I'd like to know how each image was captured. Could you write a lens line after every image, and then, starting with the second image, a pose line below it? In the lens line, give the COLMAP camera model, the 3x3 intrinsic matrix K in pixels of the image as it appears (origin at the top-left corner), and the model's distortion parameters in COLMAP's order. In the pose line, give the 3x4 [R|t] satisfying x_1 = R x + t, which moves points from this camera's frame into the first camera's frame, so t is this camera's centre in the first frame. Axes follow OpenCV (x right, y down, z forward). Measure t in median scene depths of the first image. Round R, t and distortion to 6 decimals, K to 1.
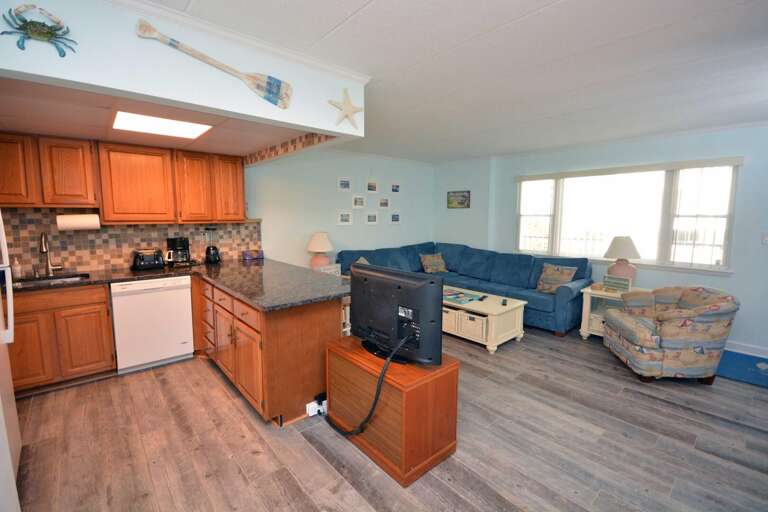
lens RADIAL K [[337.5, 0, 381.4], [0, 337.5, 253.3], [0, 0, 1]] dist [0.000593, -0.005509]
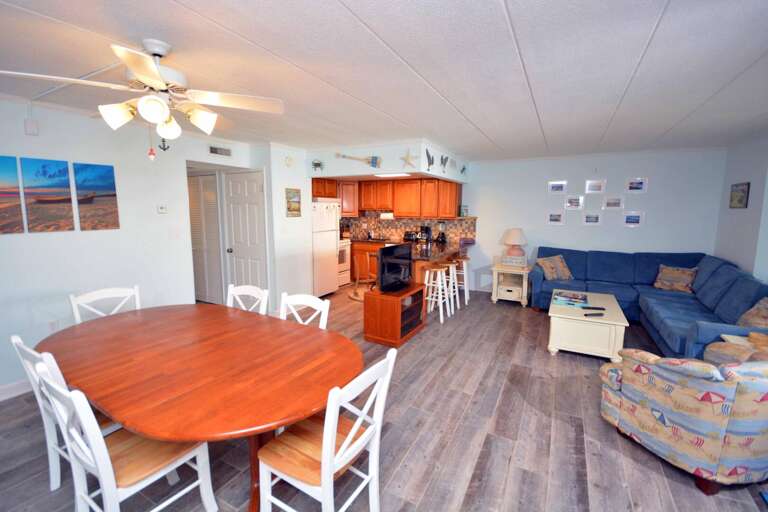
lens RADIAL K [[337.5, 0, 381.4], [0, 337.5, 253.3], [0, 0, 1]] dist [0.000593, -0.005509]
pose [[0.348721, 0.123233, -0.929090, 1.024450], [-0.111304, 0.989748, 0.089502, -0.037179], [0.930594, 0.072200, 0.358862, 0.133639]]
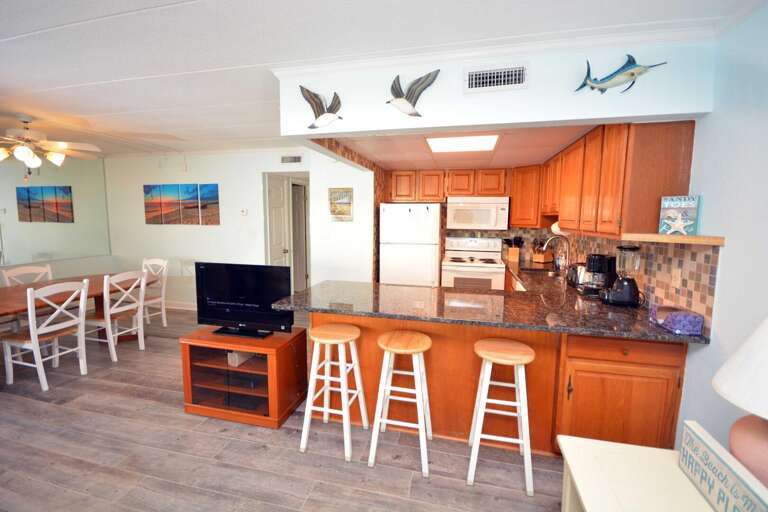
lens RADIAL K [[337.5, 0, 381.4], [0, 337.5, 253.3], [0, 0, 1]] dist [0.000593, -0.005509]
pose [[-0.812462, 0.055092, -0.580406, 0.181621], [-0.076128, 0.976977, 0.199300, -0.153639], [0.578023, 0.206109, -0.789562, 1.278054]]
